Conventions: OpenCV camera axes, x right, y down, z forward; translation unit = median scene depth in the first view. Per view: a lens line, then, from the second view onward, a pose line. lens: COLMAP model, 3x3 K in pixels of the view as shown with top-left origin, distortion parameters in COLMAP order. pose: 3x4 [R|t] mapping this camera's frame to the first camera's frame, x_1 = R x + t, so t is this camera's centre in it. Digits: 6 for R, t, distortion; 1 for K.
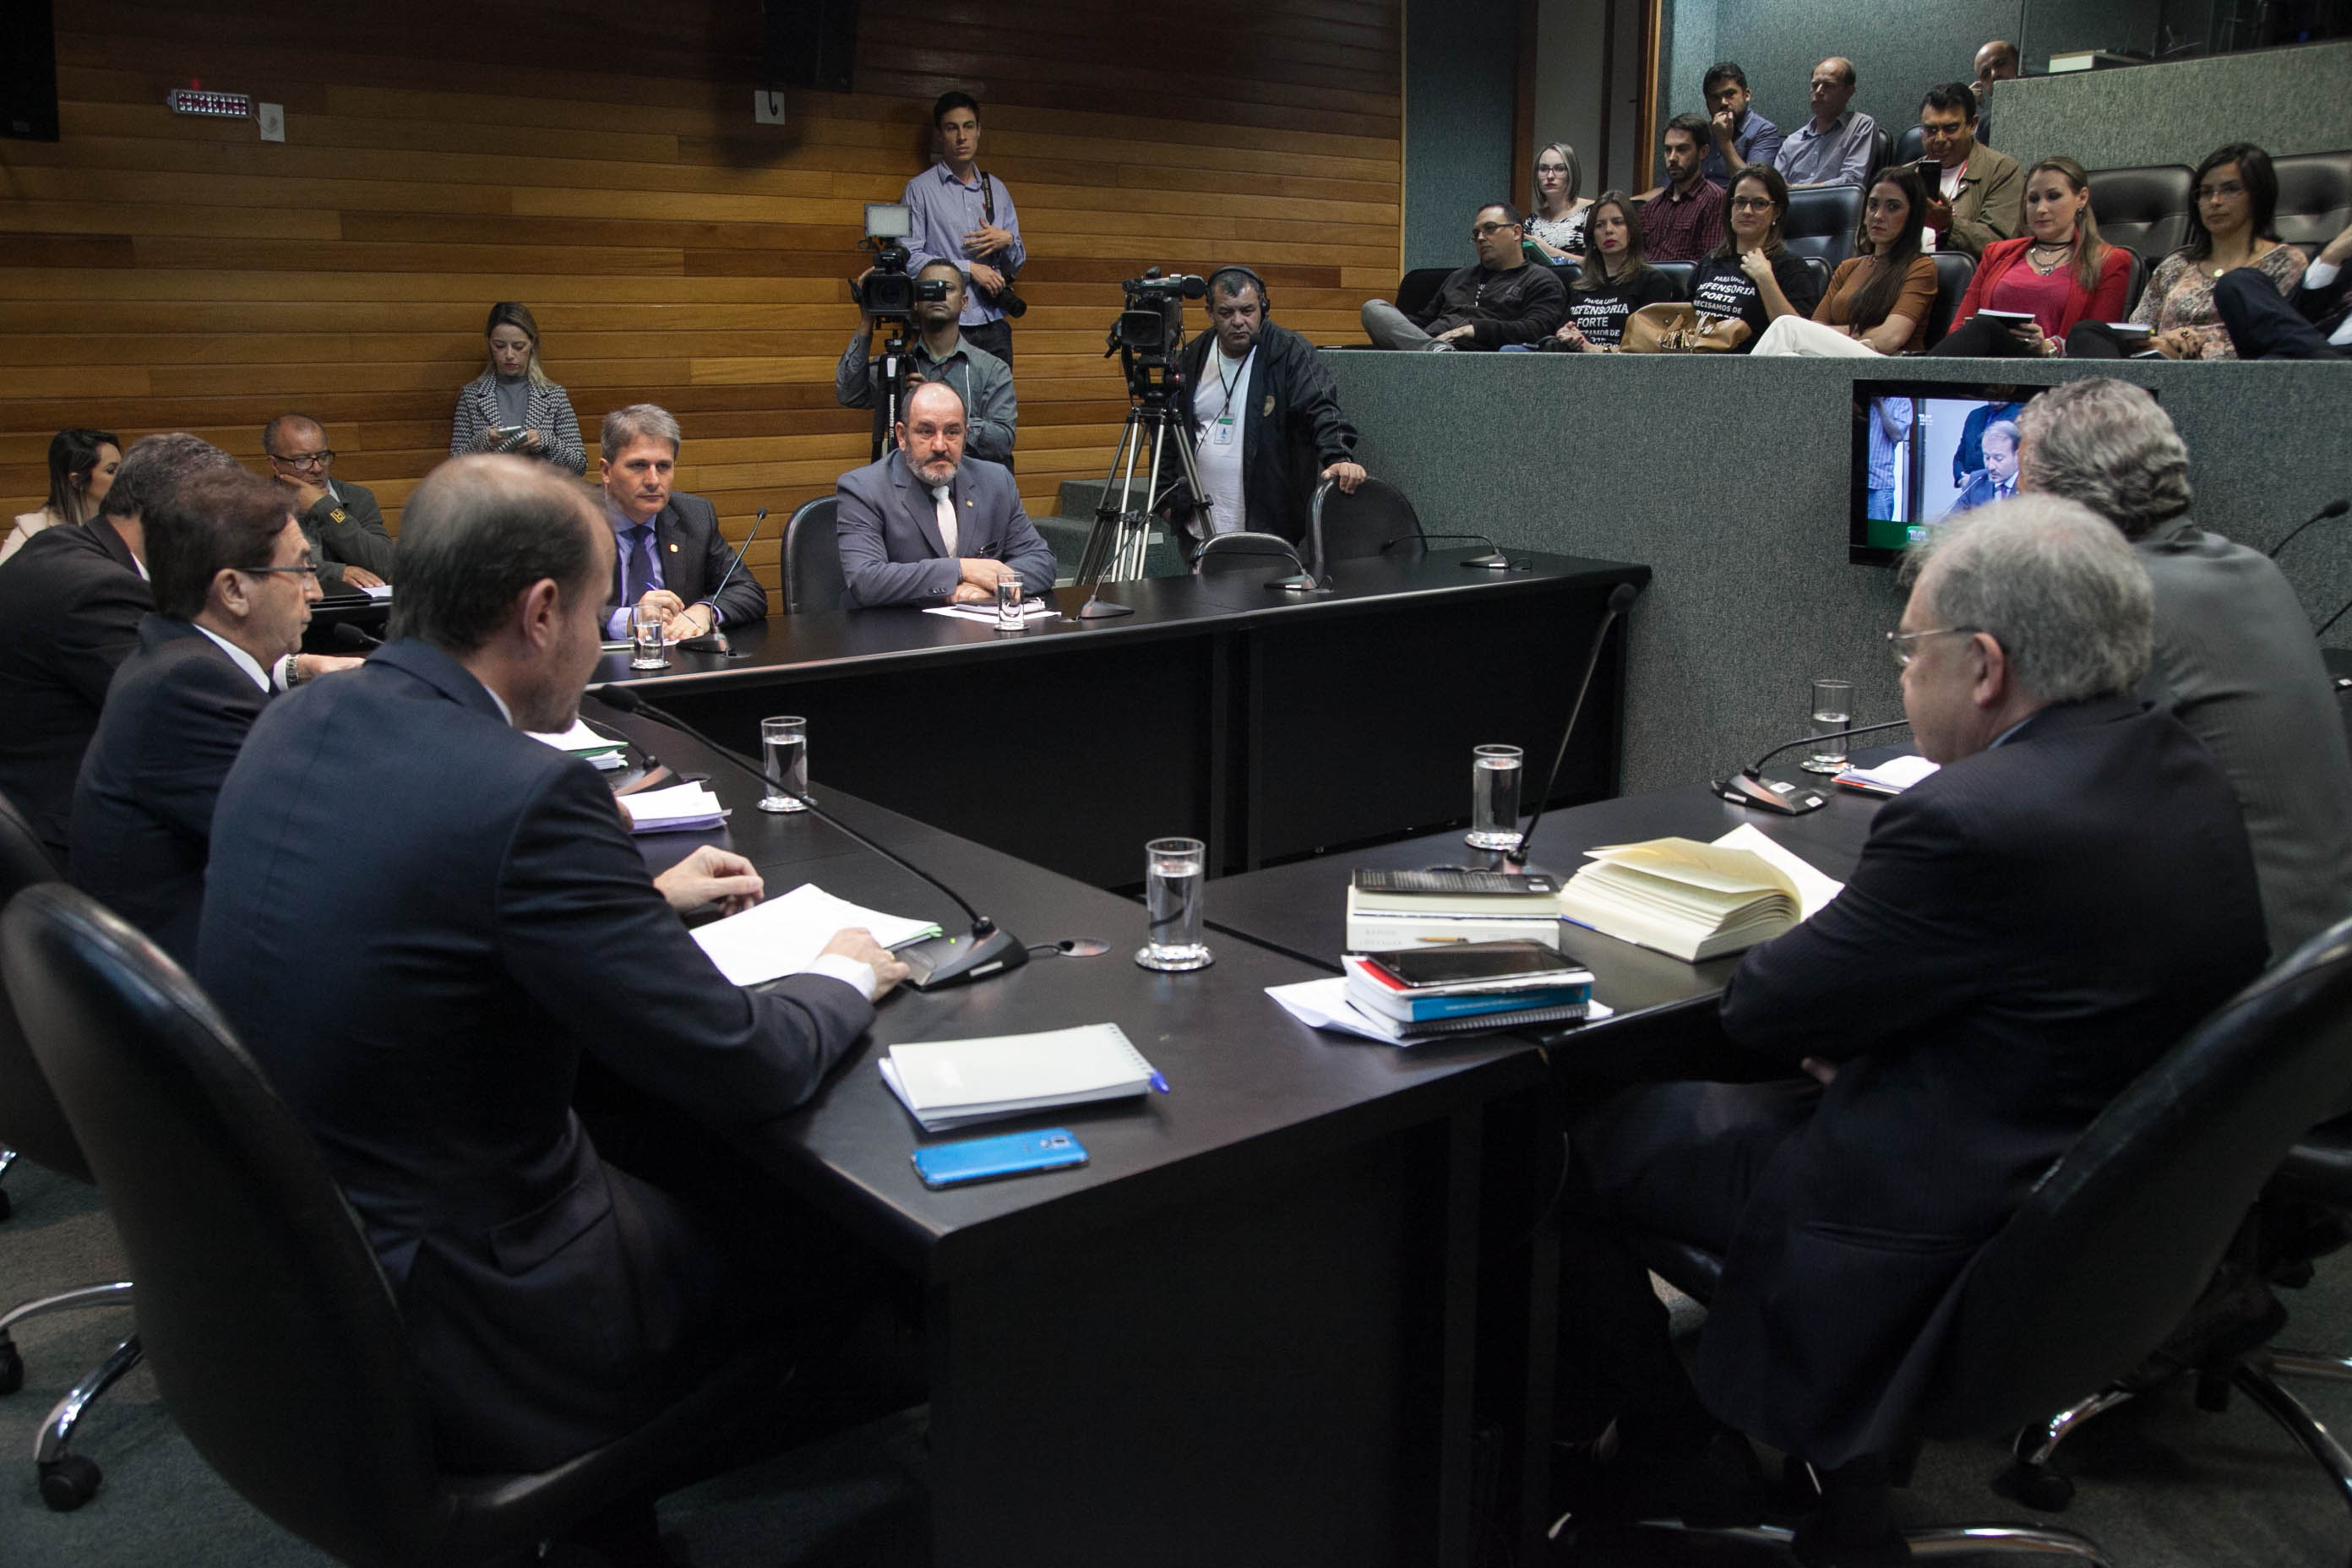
lens RADIAL K [[2027.2, 0, 1176.0], [0, 2027.2, 784.0], [0, 0, 1]] dist [-0.054454, 0.106902]
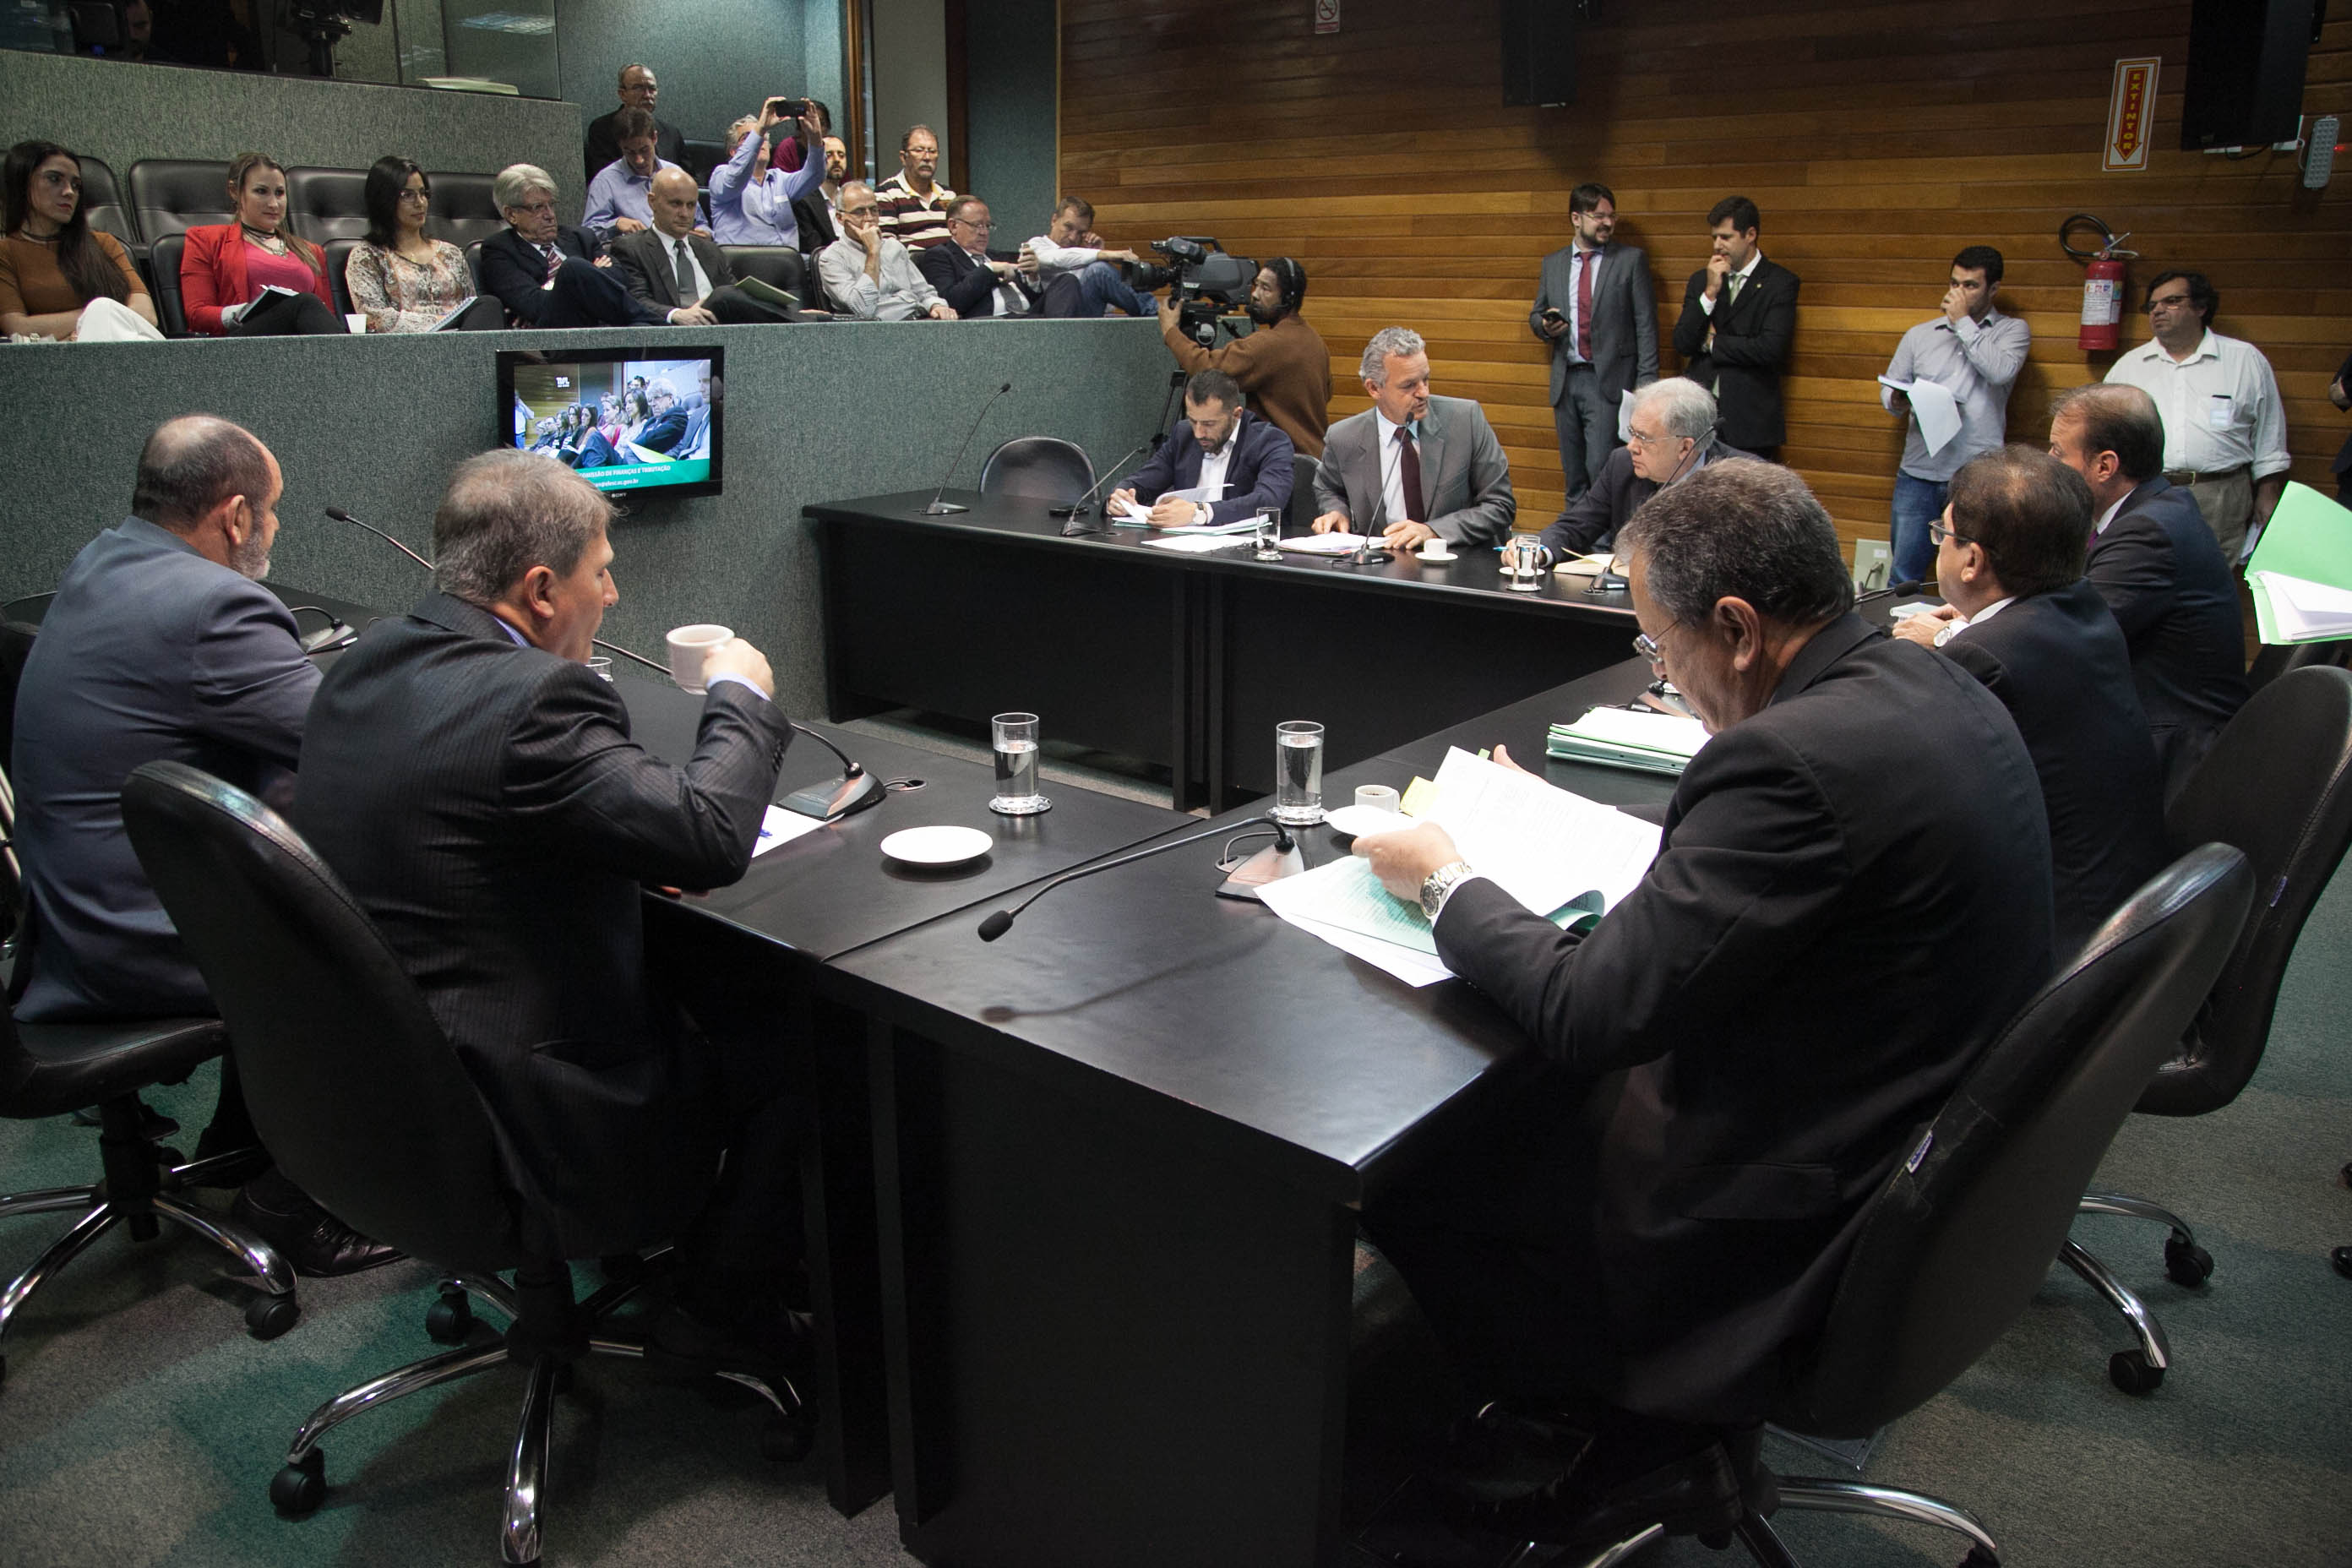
lens RADIAL K [[1668.3, 0, 1168.3], [0, 1668.3, 773.8], [0, 0, 1]] dist [-0.112524, 0.076634]
pose [[-0.233430, -0.267414, 0.934880, -0.589025], [0.209297, 0.925088, 0.316872, -0.174376], [-0.949582, 0.269635, -0.159974, 0.772276]]
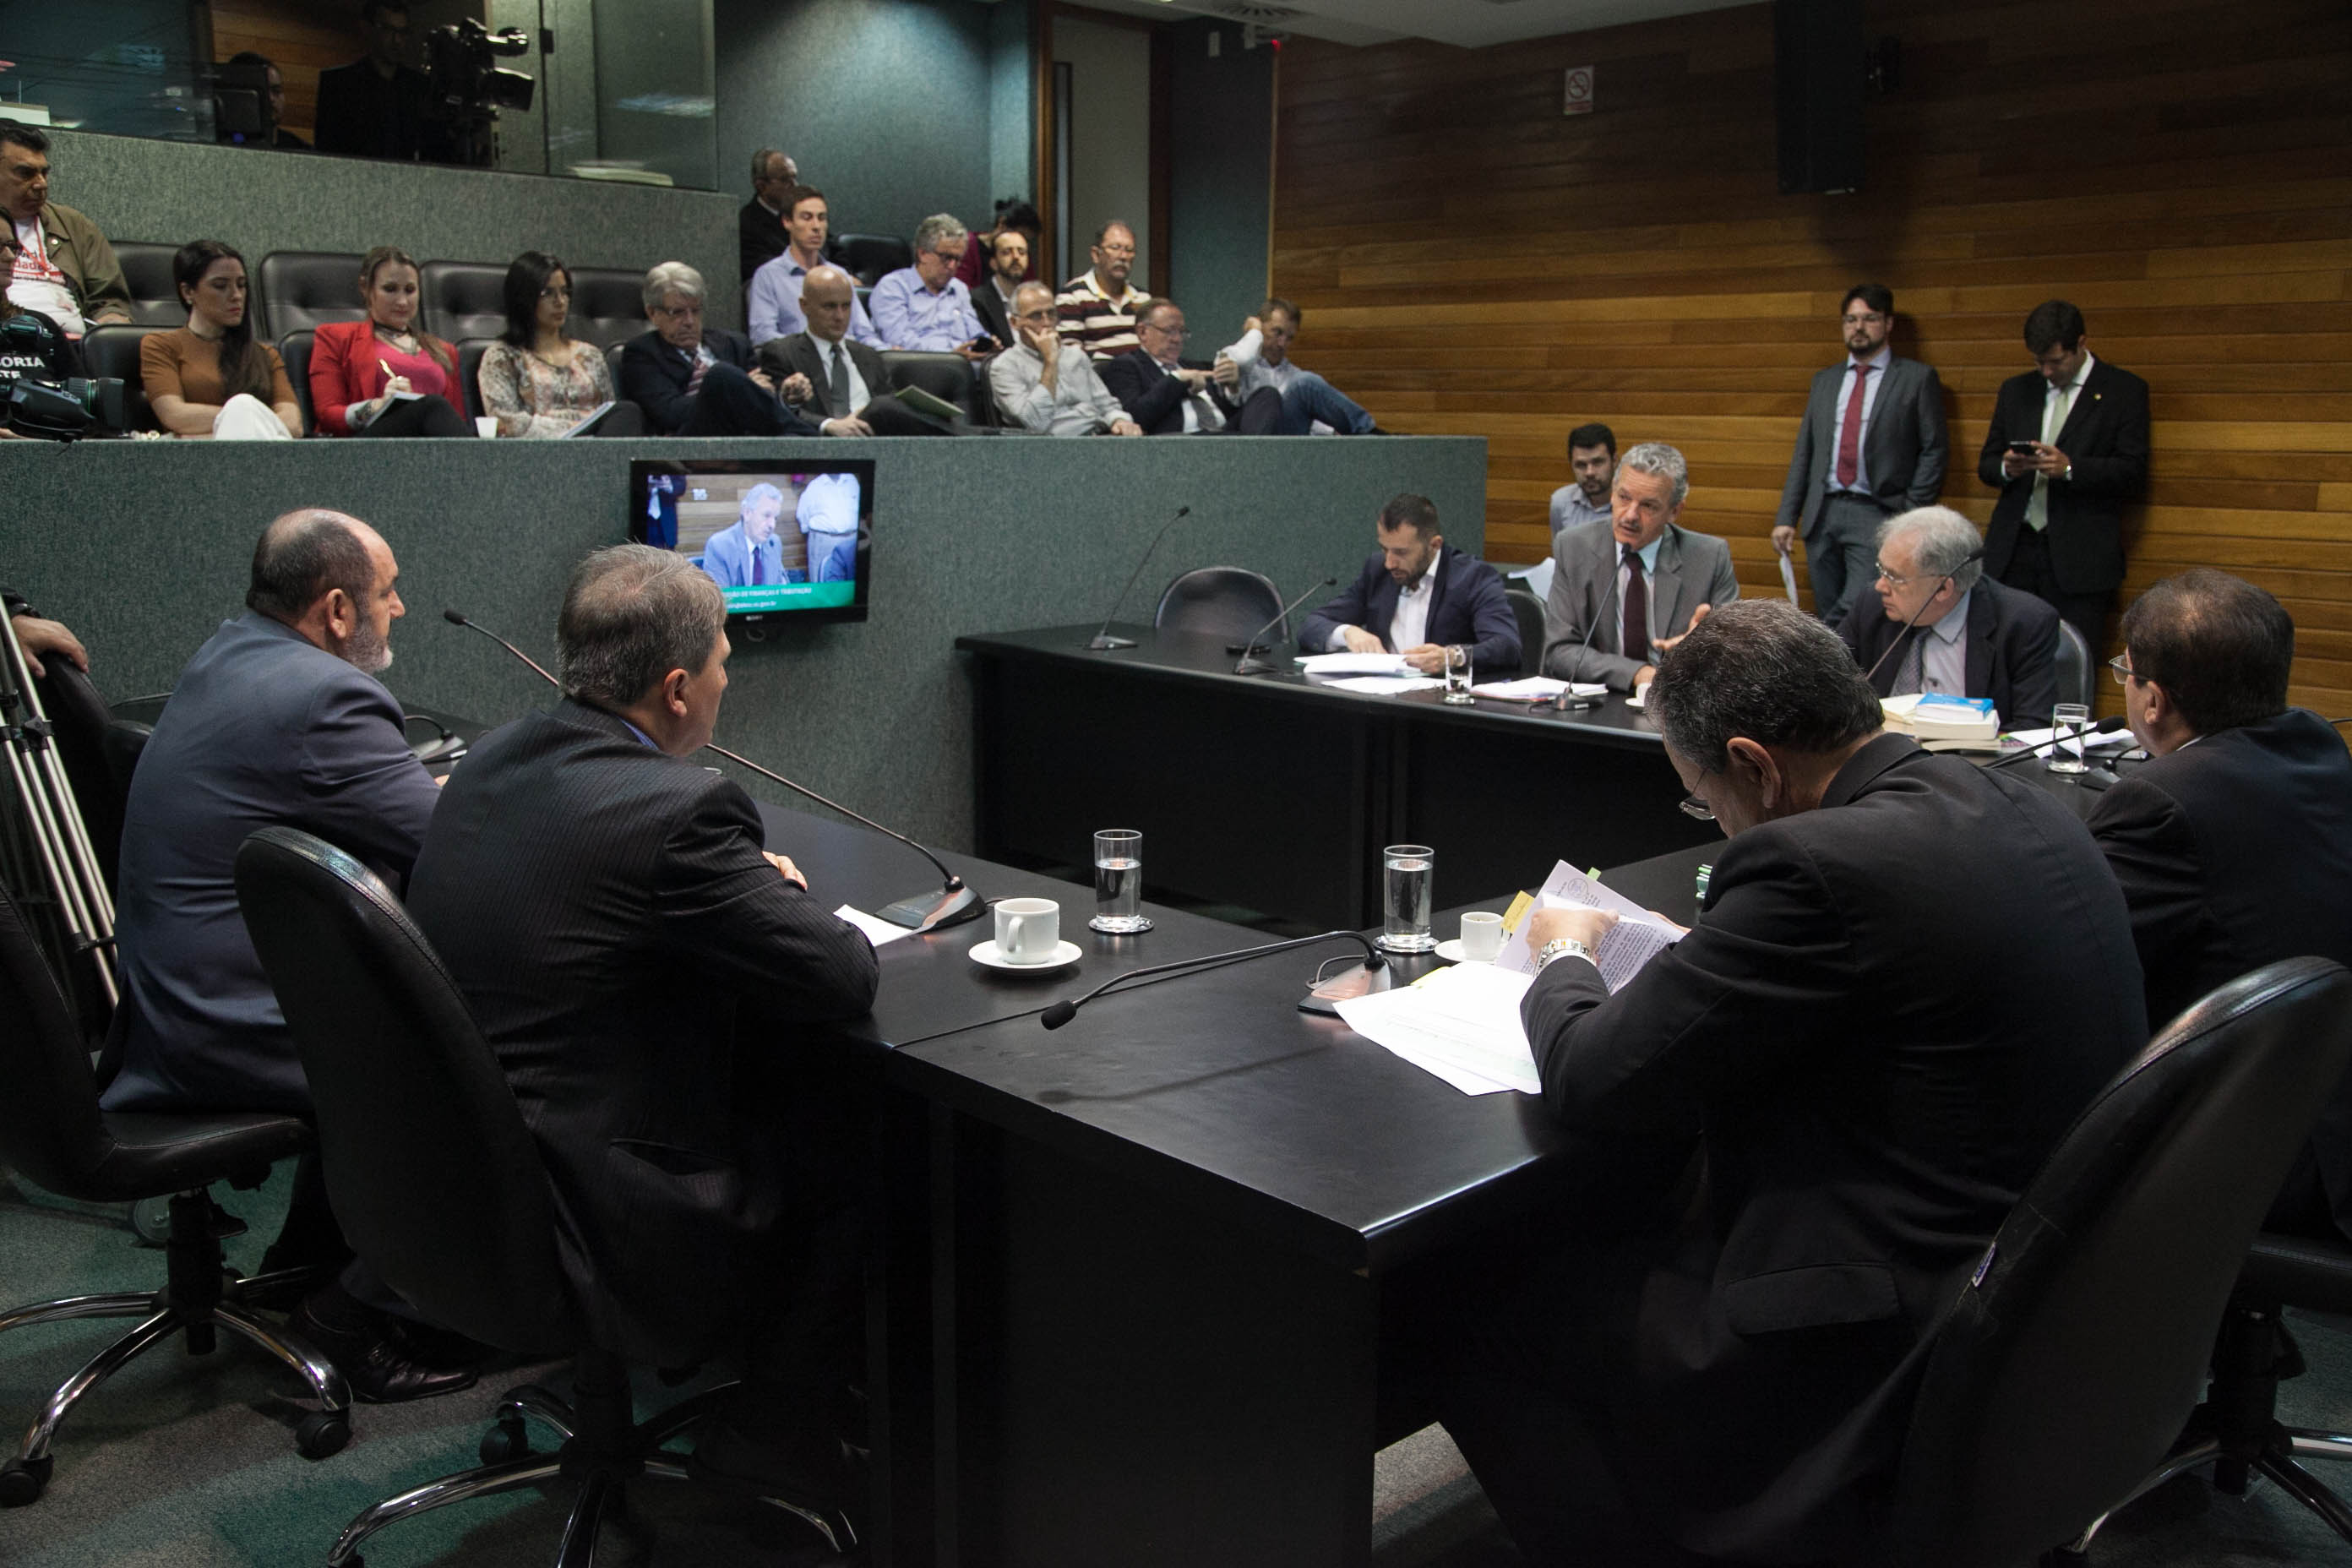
lens RADIAL K [[2027.2, 0, 1176.0], [0, 2027.2, 784.0], [0, 0, 1]] dist [-0.054454, 0.106902]
pose [[-0.110157, -0.176741, 0.978074, -0.667237], [0.209533, 0.957817, 0.196680, -0.168721], [-0.971577, 0.226605, -0.068478, 0.755693]]
